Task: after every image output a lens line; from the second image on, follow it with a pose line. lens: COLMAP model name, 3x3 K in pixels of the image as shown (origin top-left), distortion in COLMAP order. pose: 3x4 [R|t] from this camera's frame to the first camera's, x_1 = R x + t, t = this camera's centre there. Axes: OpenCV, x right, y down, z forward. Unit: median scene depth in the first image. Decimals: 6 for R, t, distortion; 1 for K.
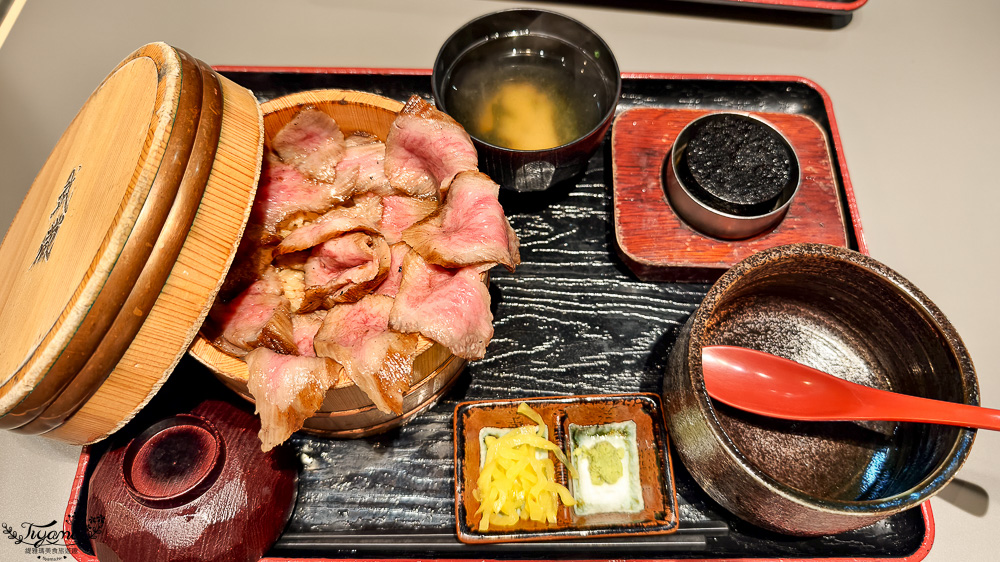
lens RADIAL K [[702.7, 0, 501.8], [0, 702.7, 278.1], [0, 0, 1]] dist [-0.039567, 0.002110]
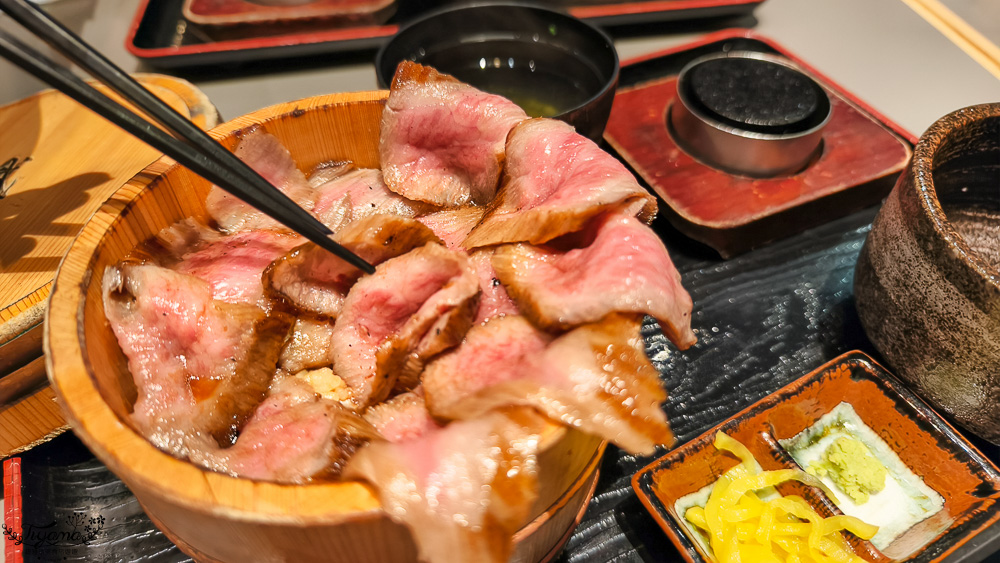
lens RADIAL K [[702.7, 0, 499.5], [0, 702.7, 282.1], [0, 0, 1]] dist [-0.039567, 0.002110]
pose [[0.897803, -0.340665, 0.279100, -0.285523], [0.406234, 0.885348, -0.226124, 0.117850], [-0.170068, 0.316395, 0.933258, 0.379760]]
